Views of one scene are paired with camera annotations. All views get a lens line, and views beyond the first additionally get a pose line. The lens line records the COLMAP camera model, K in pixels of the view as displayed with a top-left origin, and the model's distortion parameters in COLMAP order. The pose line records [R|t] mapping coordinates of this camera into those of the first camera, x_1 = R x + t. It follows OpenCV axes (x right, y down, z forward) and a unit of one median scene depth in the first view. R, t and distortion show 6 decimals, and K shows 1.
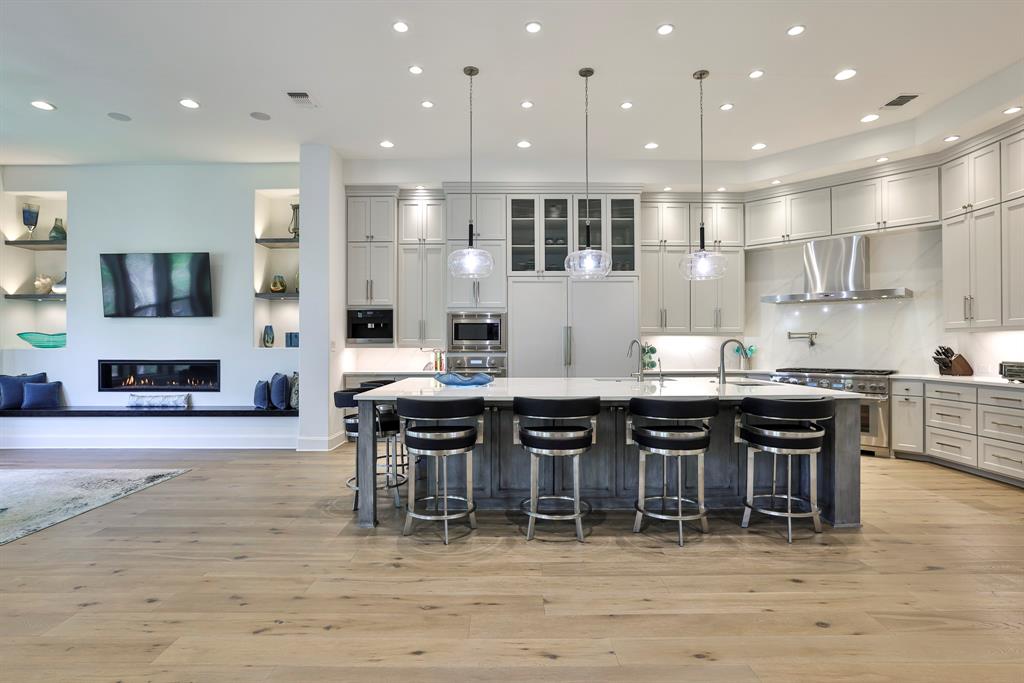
lens RADIAL K [[512.2, 0, 508.8], [0, 512.2, 344.9], [0, 0, 1]] dist [-0.033897, 0.011122]
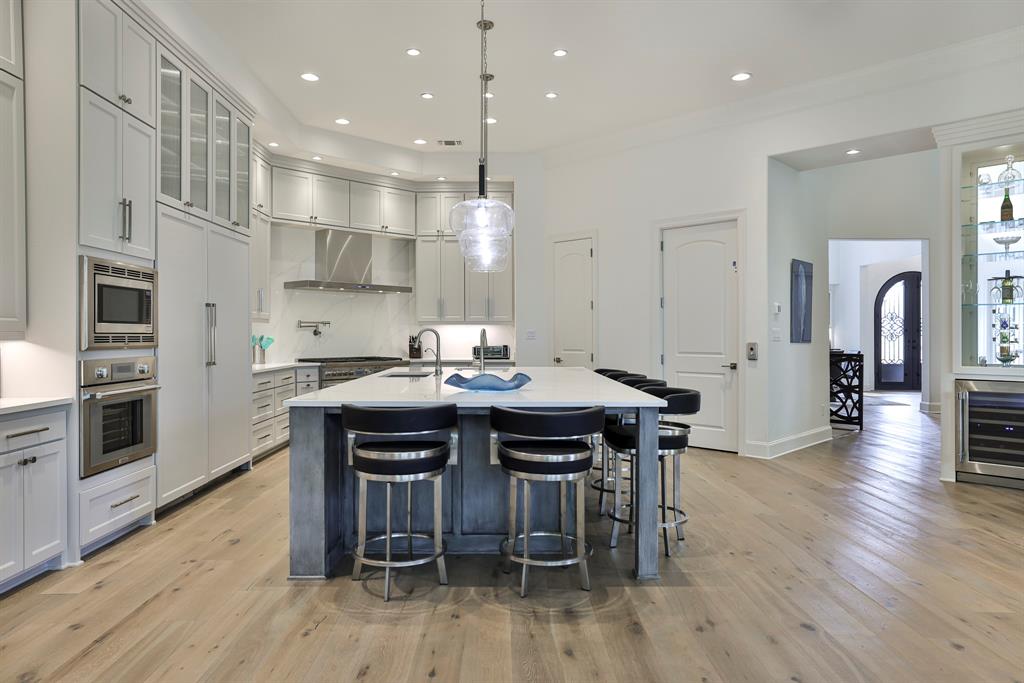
lens RADIAL K [[658.7, 0, 505.9], [0, 658.7, 333.4], [0, 0, 1]] dist [-0.017182, 0.027160]
pose [[-0.003718, 0.002694, 0.999989, -0.665383], [0.000375, 0.999996, -0.002692, 0.001724], [-0.999993, 0.000365, -0.003719, 0.649924]]
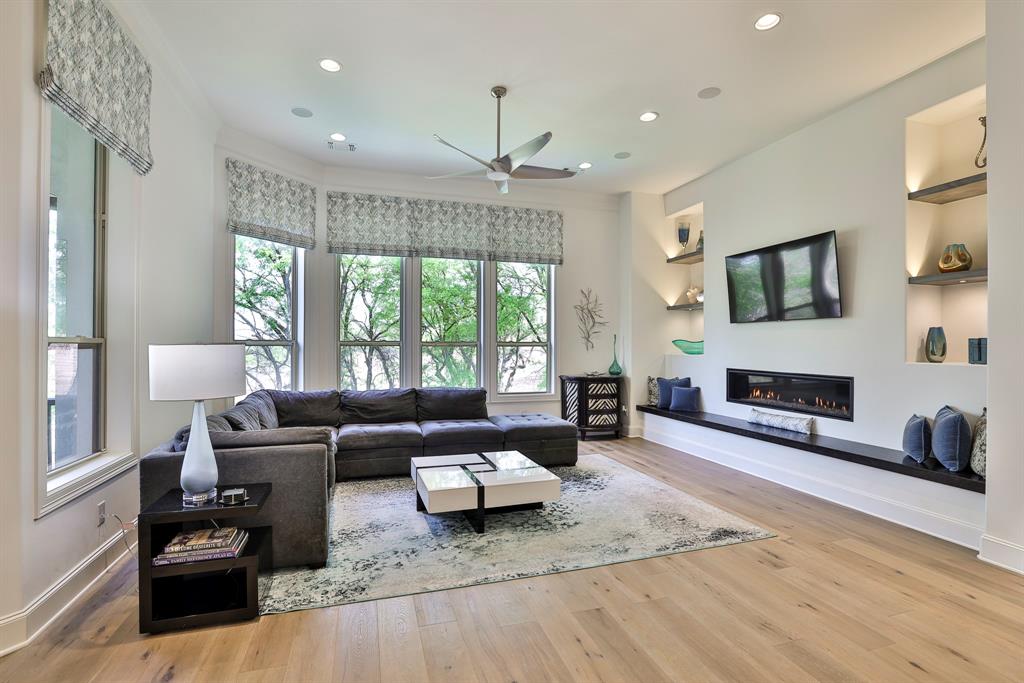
lens RADIAL K [[470.0, 0, 507.4], [0, 470.0, 341.9], [0, 0, 1]] dist [-0.036671, 0.007513]
pose [[0.291094, 0.000064, -0.956695, -0.090925], [-0.002434, 0.999997, -0.000674, -0.018766], [0.956691, 0.002525, 0.291093, 0.347558]]
